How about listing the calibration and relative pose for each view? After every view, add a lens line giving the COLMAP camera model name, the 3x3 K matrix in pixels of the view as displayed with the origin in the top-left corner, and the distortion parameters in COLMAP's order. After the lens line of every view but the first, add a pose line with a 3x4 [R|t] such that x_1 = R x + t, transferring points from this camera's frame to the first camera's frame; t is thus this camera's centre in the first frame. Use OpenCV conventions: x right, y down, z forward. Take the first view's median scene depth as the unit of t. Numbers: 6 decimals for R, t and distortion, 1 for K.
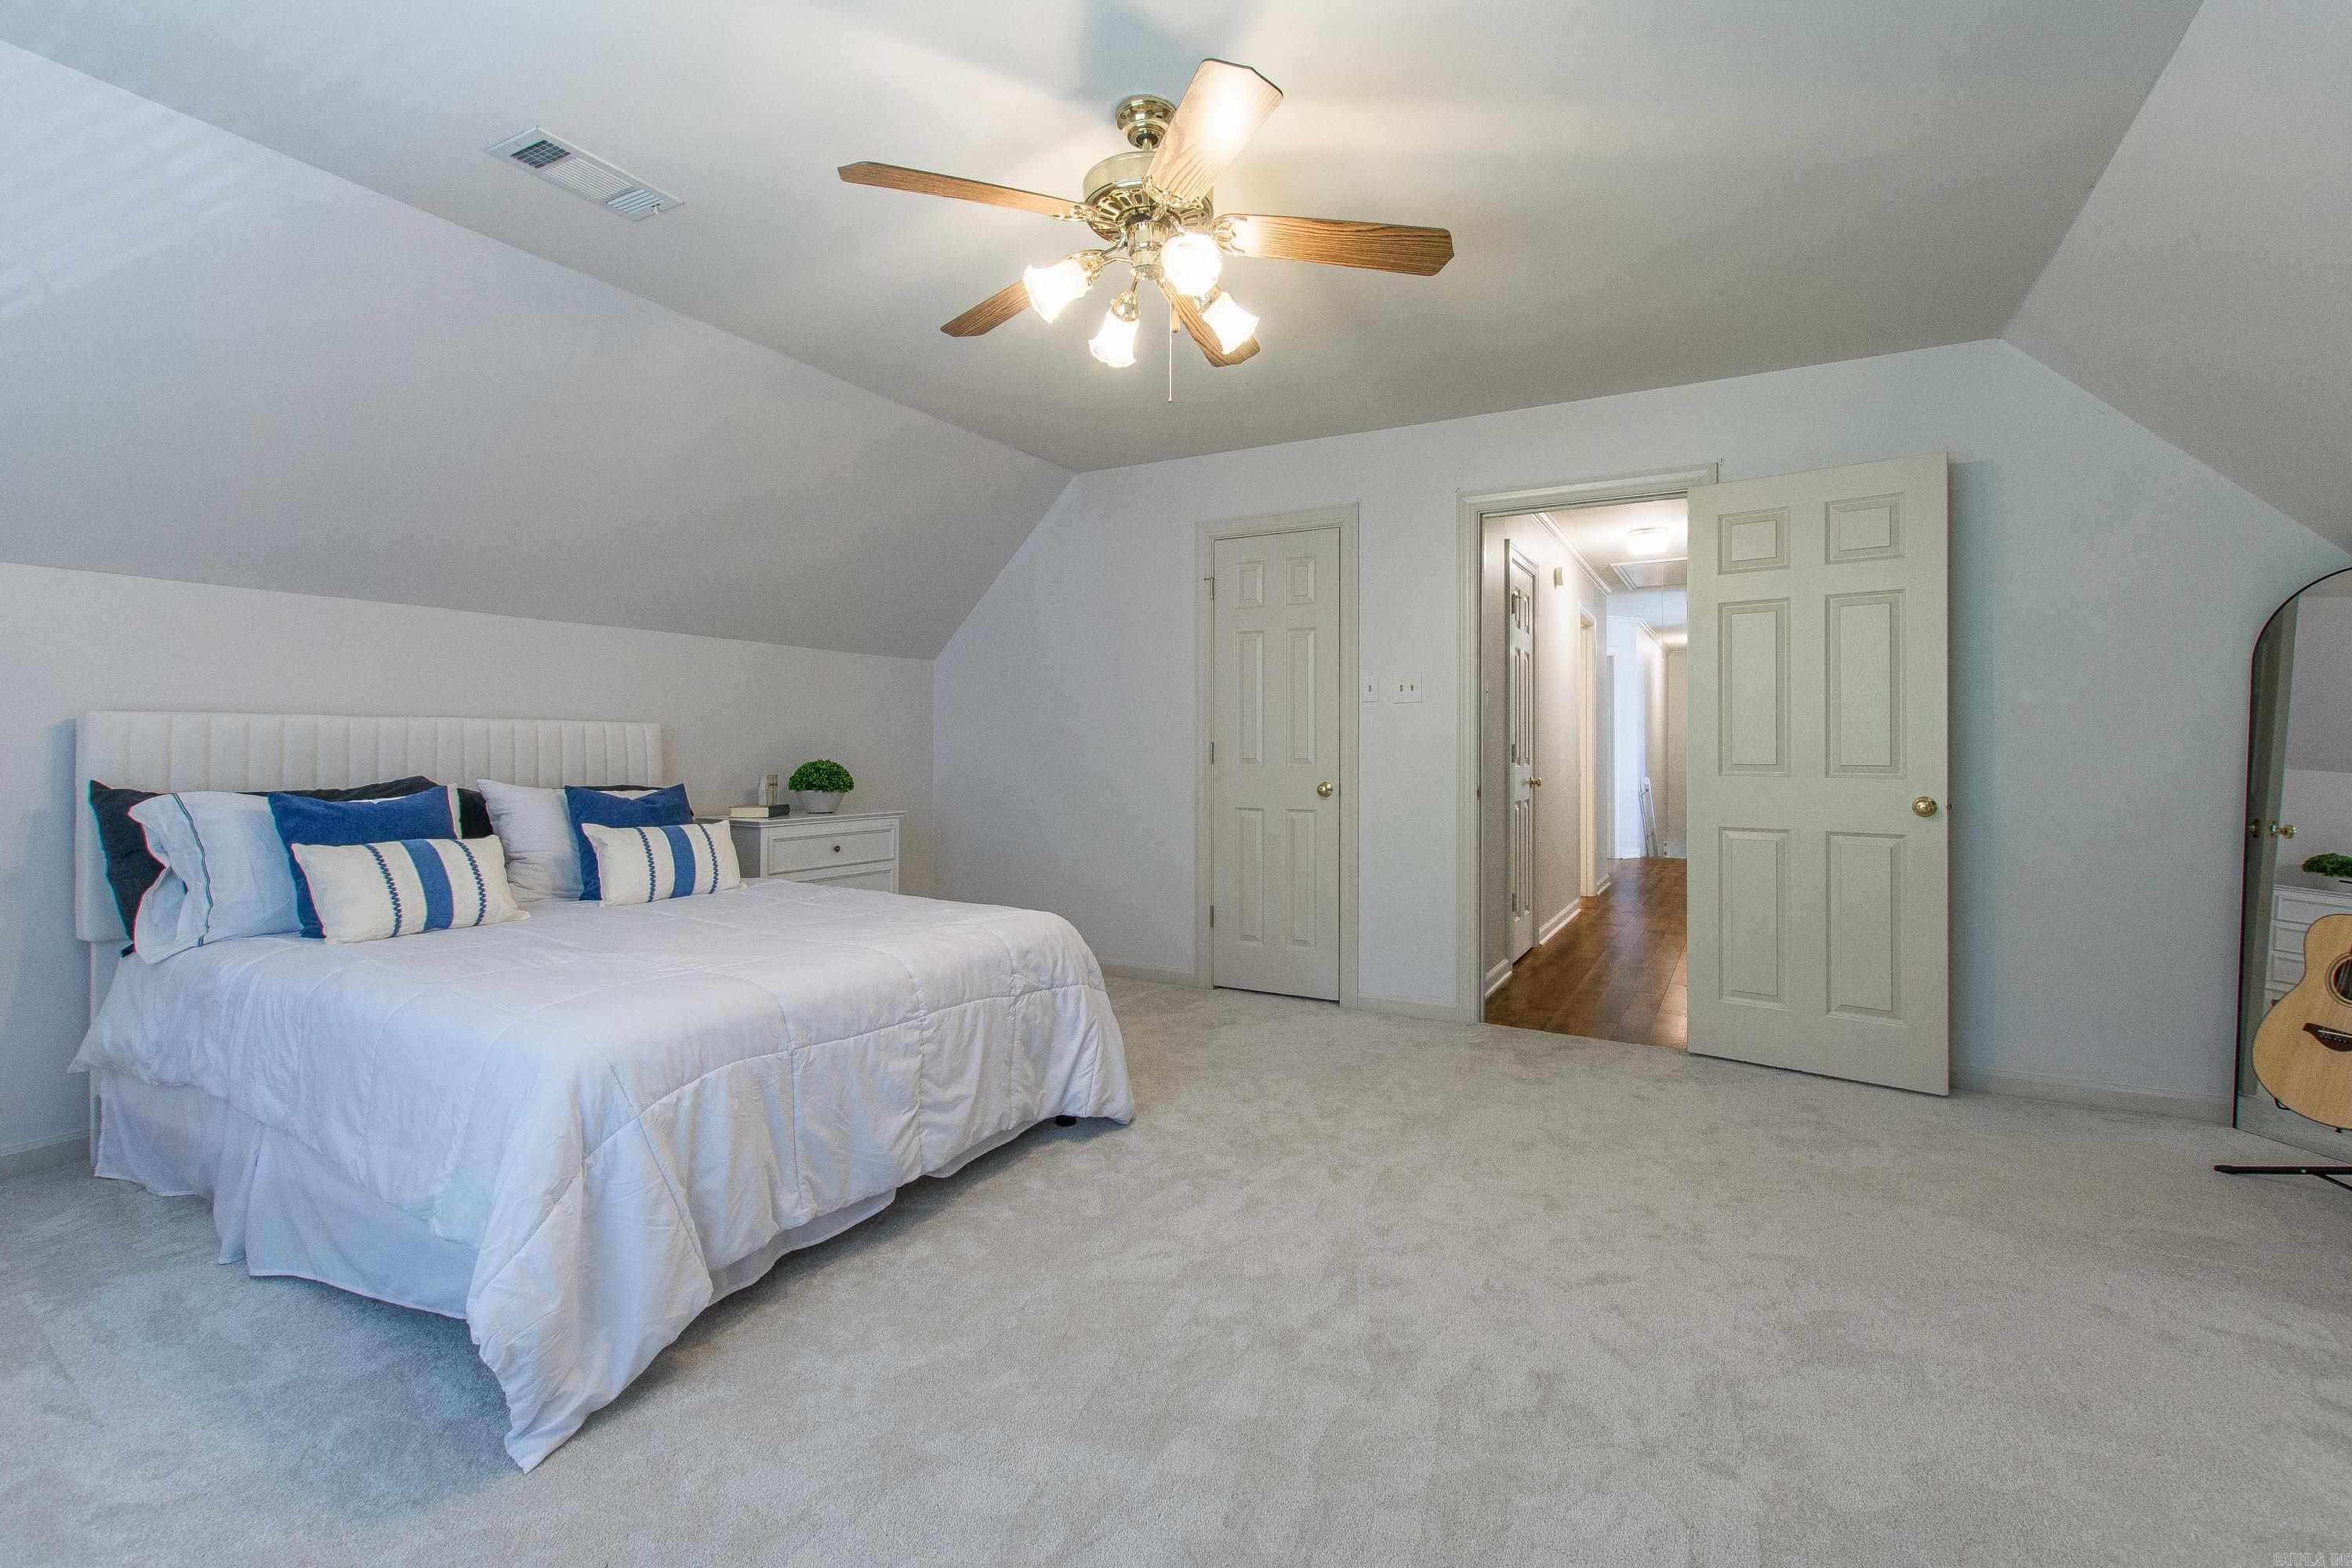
lens RADIAL K [[1046.1, 0, 1181.5], [0, 1046.1, 766.8], [0, 0, 1]] dist [0.018548, 0.000259]
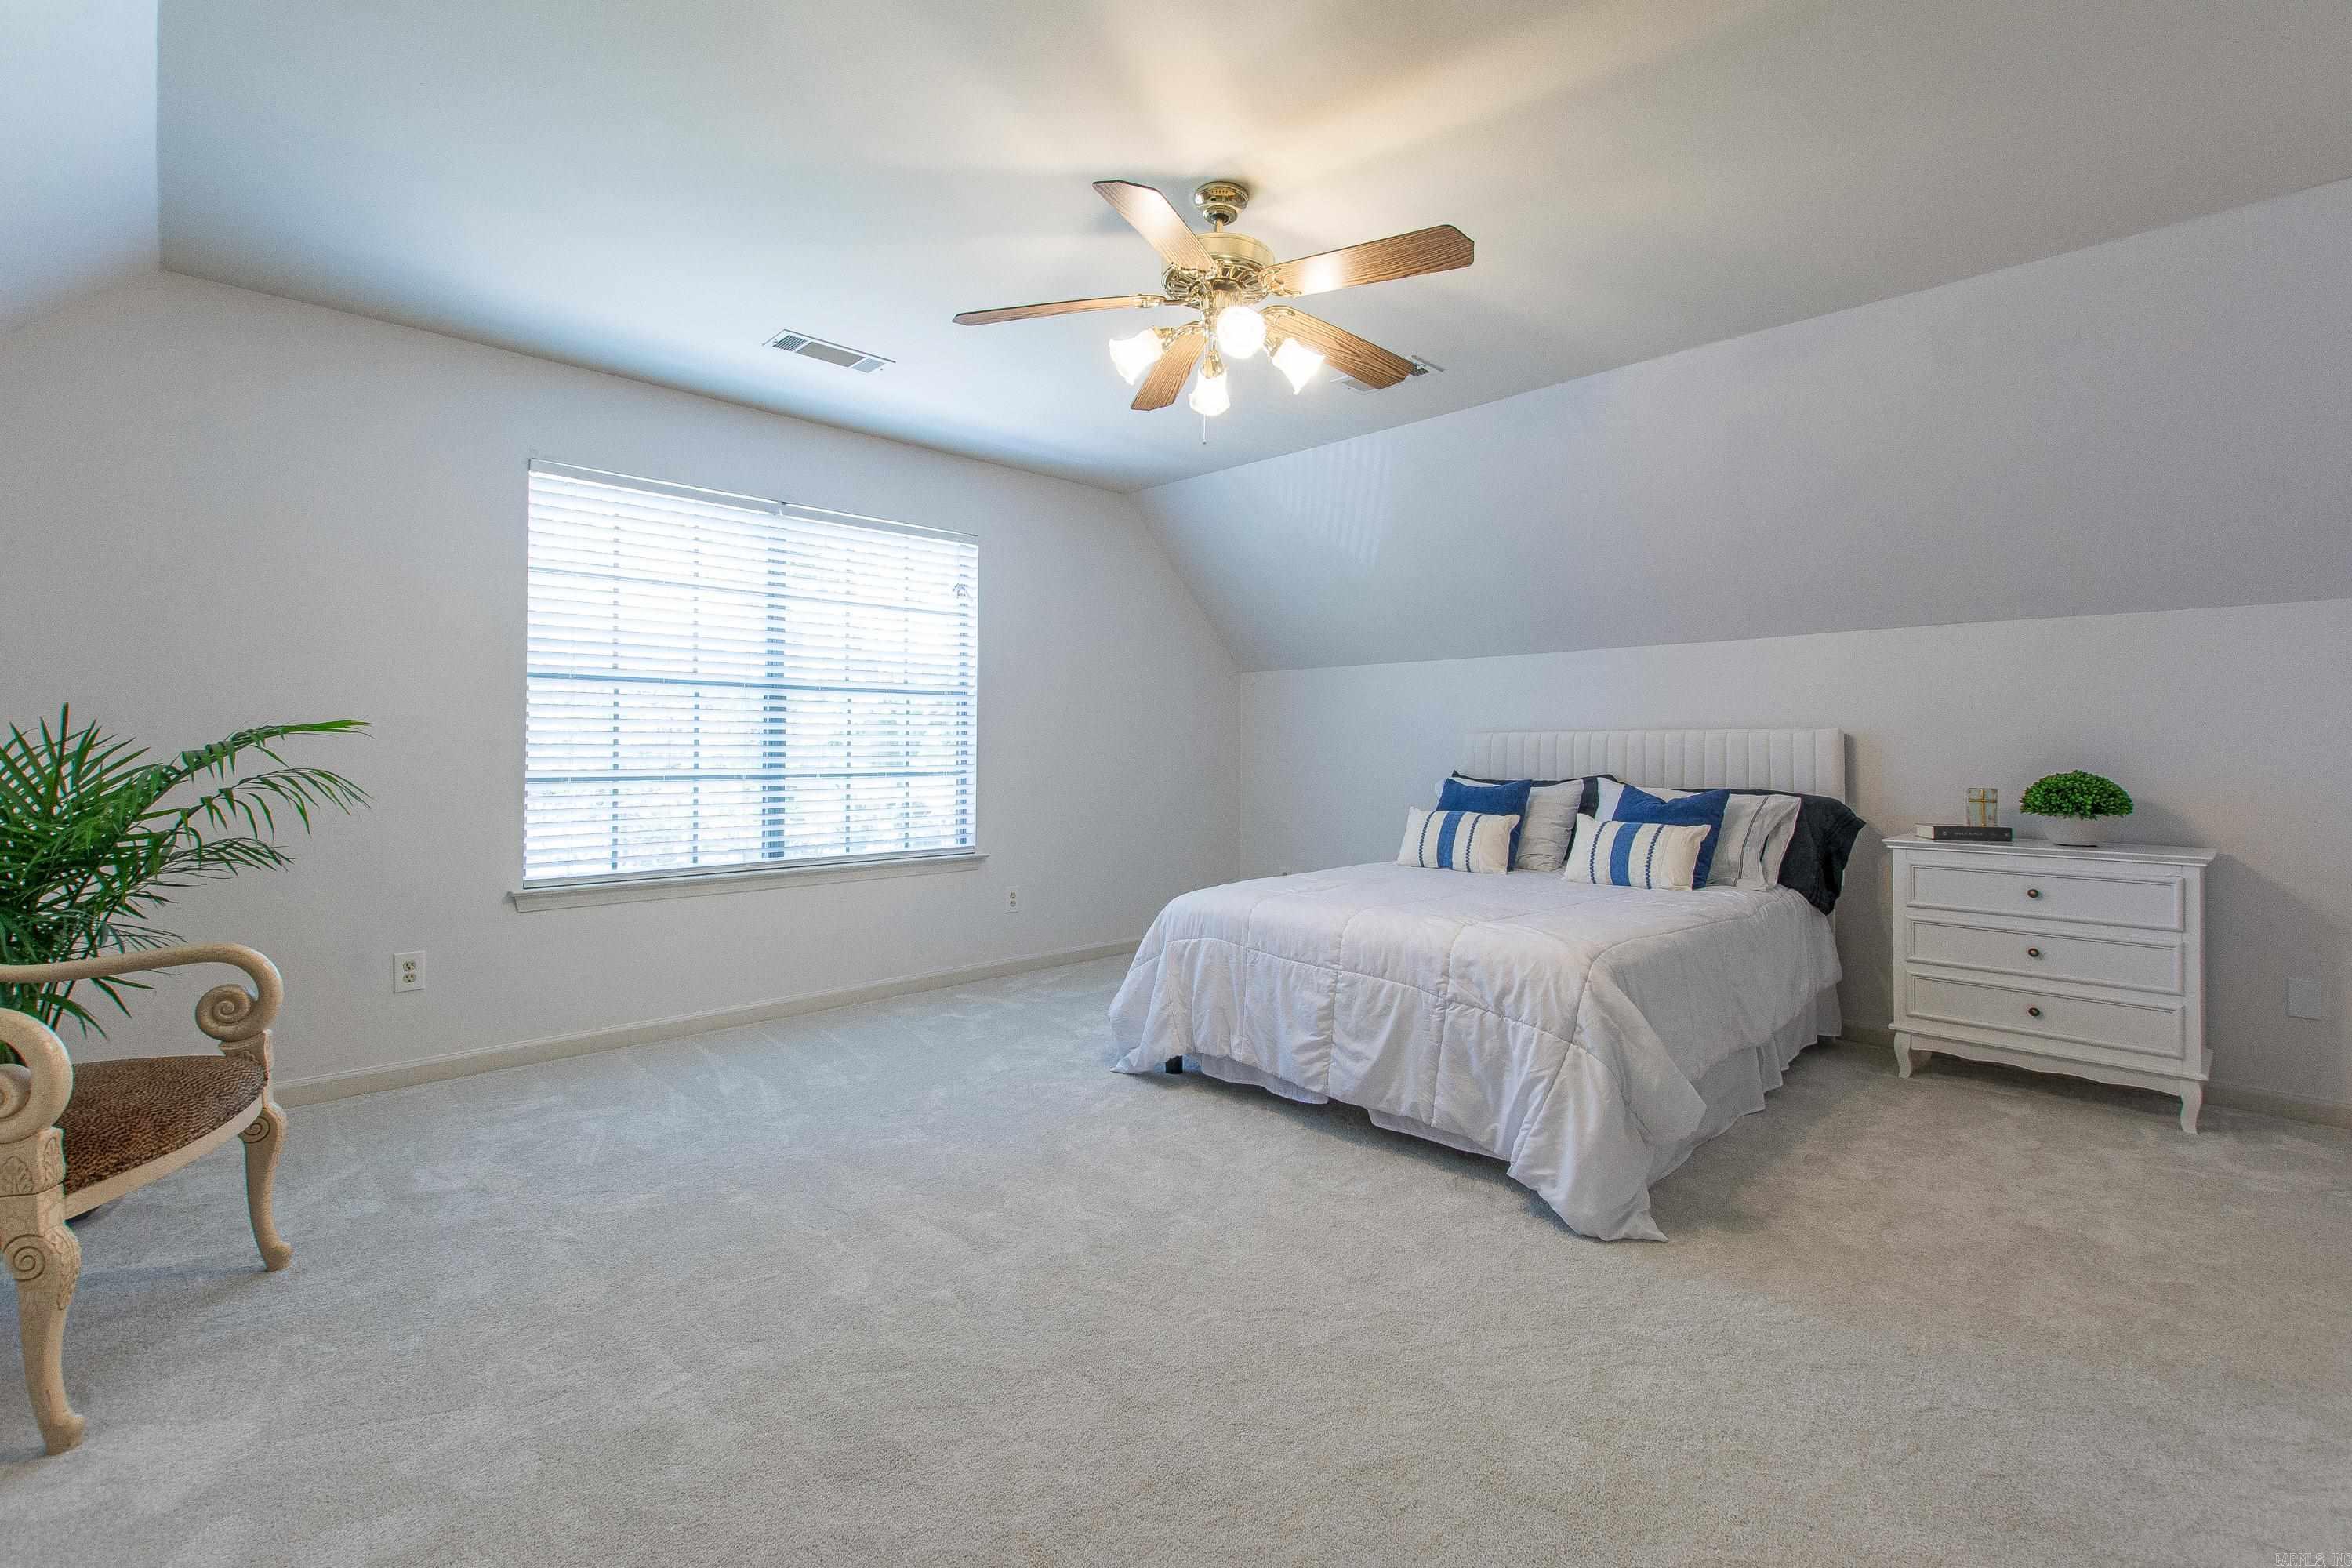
lens RADIAL K [[1046.1, 0, 1185.7], [0, 1046.1, 773.7], [0, 0, 1]] dist [0.018548, 0.000259]
pose [[-0.296353, 0.014229, -0.954972, 0.873112], [-0.021369, 0.999540, 0.021524, -0.011614], [0.954839, 0.026786, -0.295913, 1.070390]]
